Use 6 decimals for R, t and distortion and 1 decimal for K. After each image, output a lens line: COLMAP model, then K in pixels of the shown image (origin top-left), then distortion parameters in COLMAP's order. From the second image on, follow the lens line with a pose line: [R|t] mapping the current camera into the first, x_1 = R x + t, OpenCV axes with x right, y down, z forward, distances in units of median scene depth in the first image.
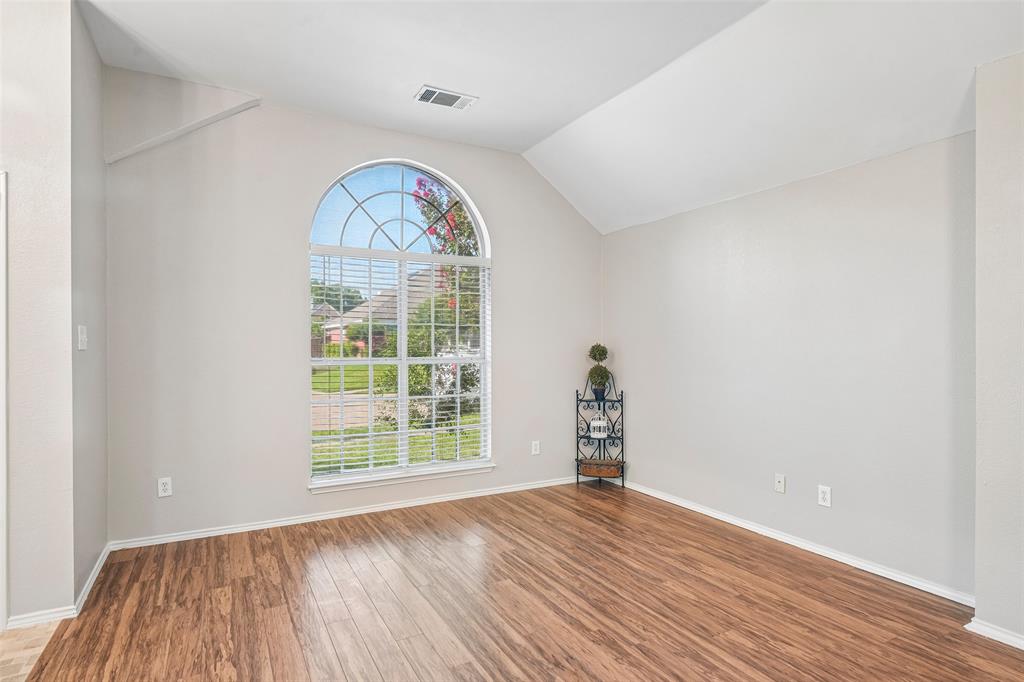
lens RADIAL K [[539.1, 0, 512.3], [0, 539.1, 343.5], [0, 0, 1]] dist [0.002520, 0.000639]
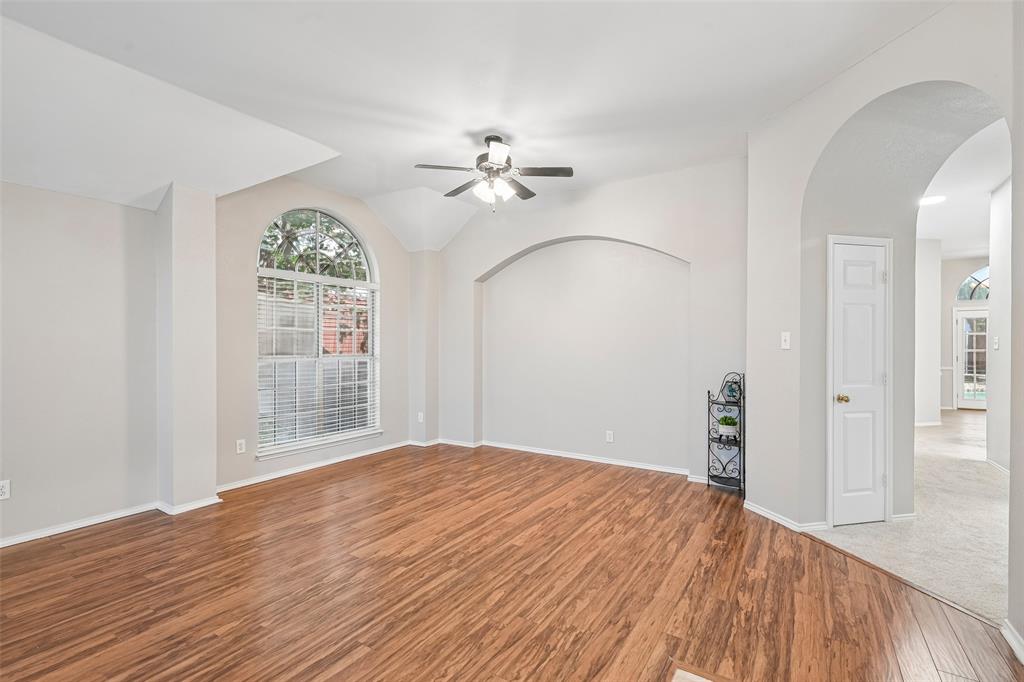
lens RADIAL K [[455.1, 0, 514.7], [0, 455.1, 345.3], [0, 0, 1]] dist [0.001115, 0.000448]
pose [[-0.480487, 0.001006, 0.877001, -0.462975], [-0.001705, 0.999996, -0.002082, 0.001274], [-0.877000, -0.002495, -0.480484, 0.381439]]
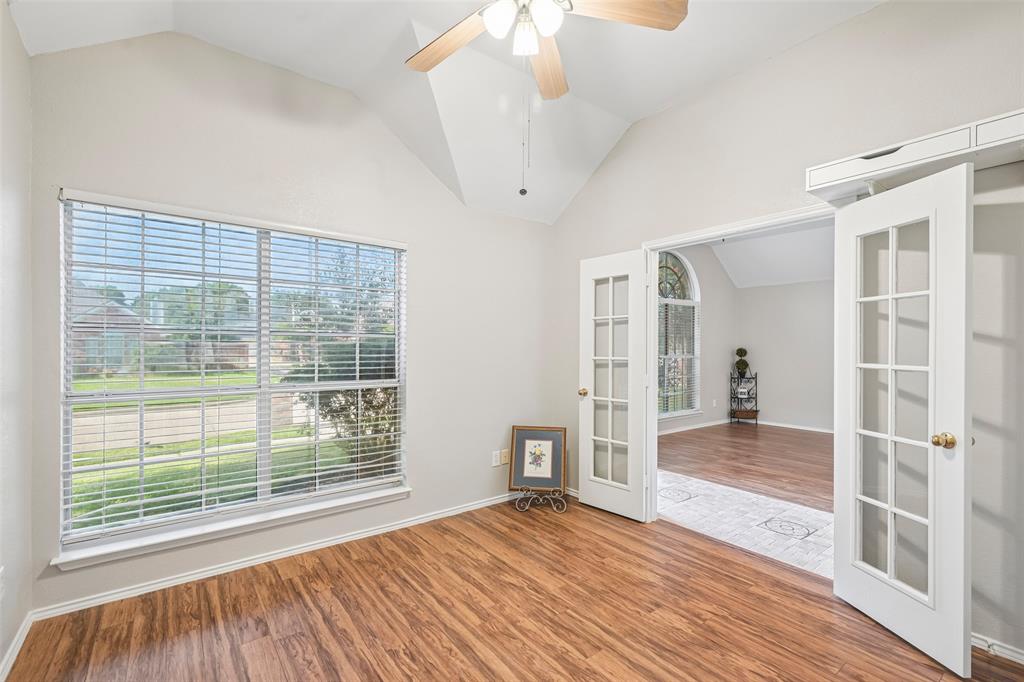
lens RADIAL K [[455.1, 0, 514.7], [0, 455.1, 345.3], [0, 0, 1]] dist [0.001115, 0.000448]
pose [[0.987974, 0.005130, 0.154537, -0.884361], [-0.005466, 0.999984, 0.001747, -0.005807], [-0.154526, -0.002571, 0.987985, -0.444974]]
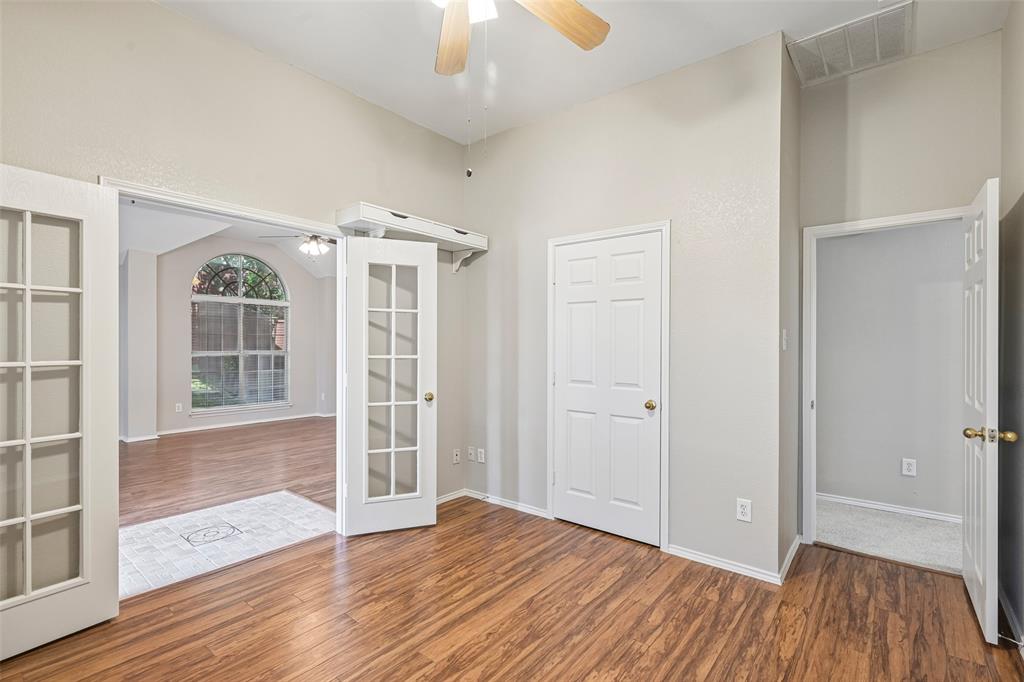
lens RADIAL K [[464.3, 0, 521.4], [0, 464.3, 344.2], [0, 0, 1]] dist [-0.000513, 0.000100]
pose [[-0.391150, 0.000117, 0.920327, -1.150438], [-0.008352, 0.999958, -0.003677, -0.003461], [-0.920289, -0.009125, -0.391133, 0.018015]]
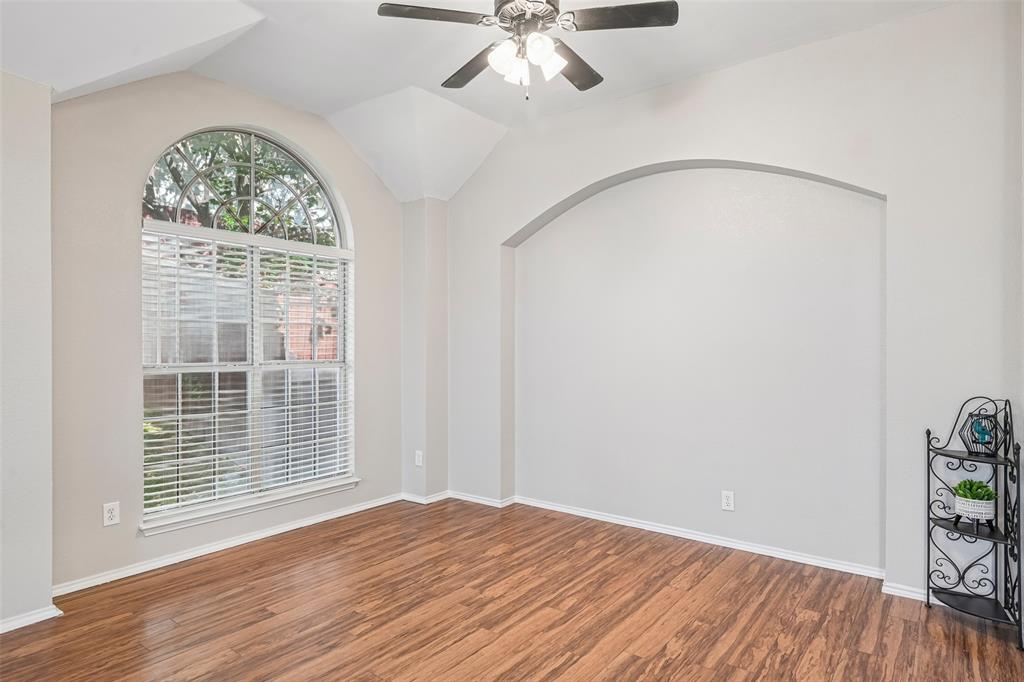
lens RADIAL K [[568.8, 0, 518.4], [0, 568.8, 345.6], [0, 0, 1]] dist [0.001693, 0.000230]
pose [[-0.407574, 0.002333, 0.913169, -0.241620], [-0.000649, 0.999996, -0.002845, 0.000971], [-0.913172, -0.001752, -0.407571, 0.261216]]
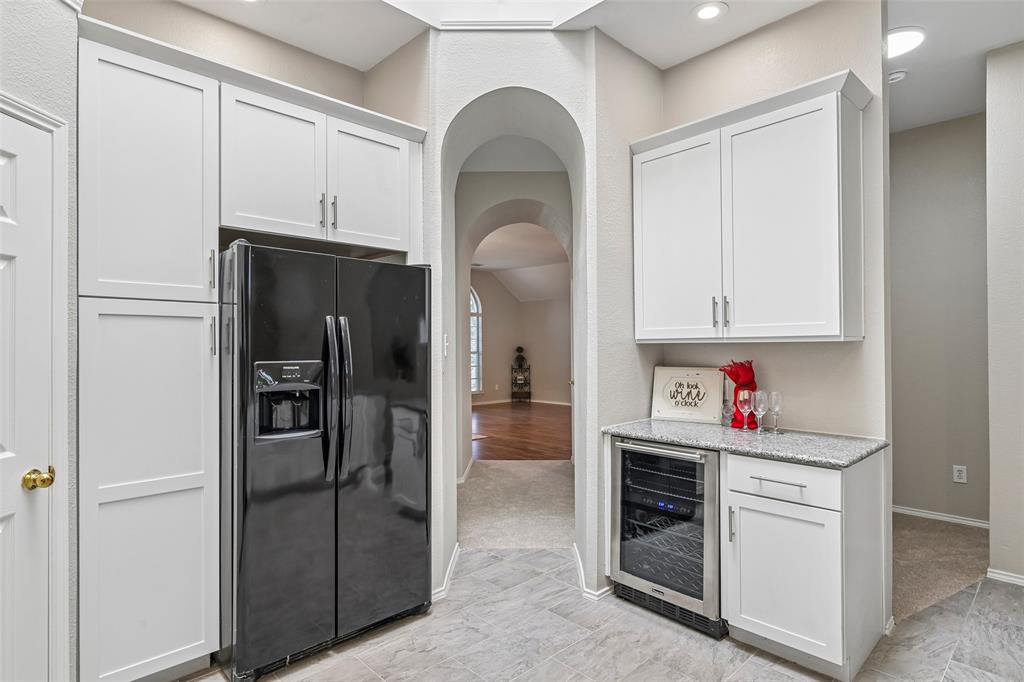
lens RADIAL K [[539.1, 0, 512.3], [0, 539.1, 343.5], [0, 0, 1]] dist [0.002520, 0.000639]
pose [[0.964215, -0.002169, 0.265114, -0.555844], [0.002510, 0.999996, -0.000946, -0.009366], [-0.265111, 0.001578, 0.964217, -1.450792]]
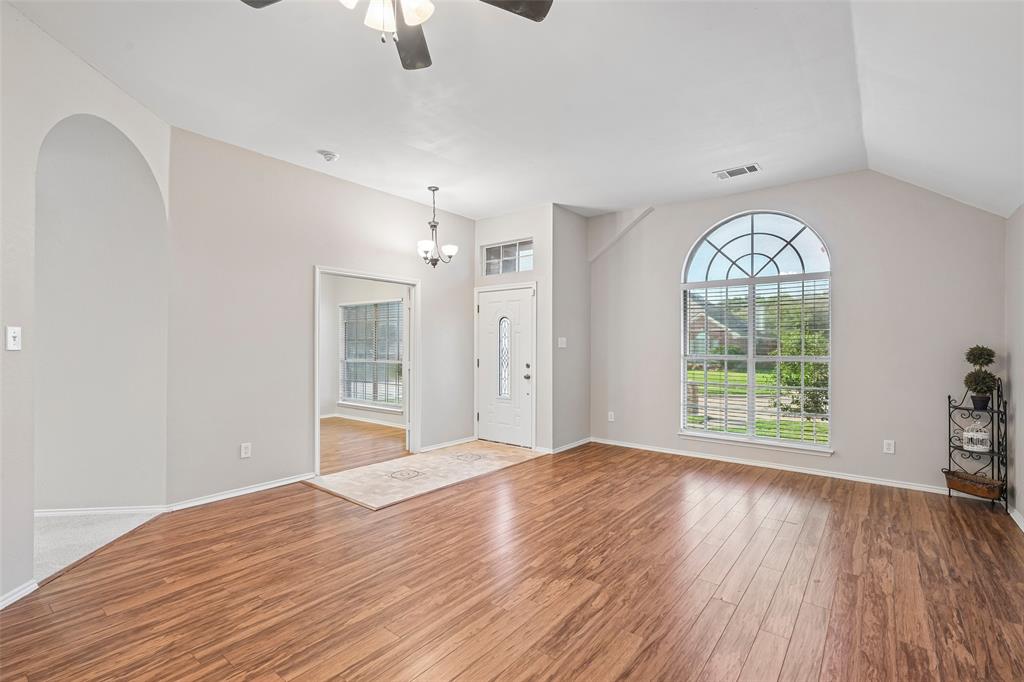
lens RADIAL K [[467.7, 0, 518.2], [0, 467.7, 344.8], [0, 0, 1]] dist [0.001740, 0.000322]
pose [[0.394839, 0.000683, -0.918750, 0.588516], [-0.000602, 1.000000, 0.000485, -0.001347], [0.918750, 0.000362, 0.394839, -0.003700]]
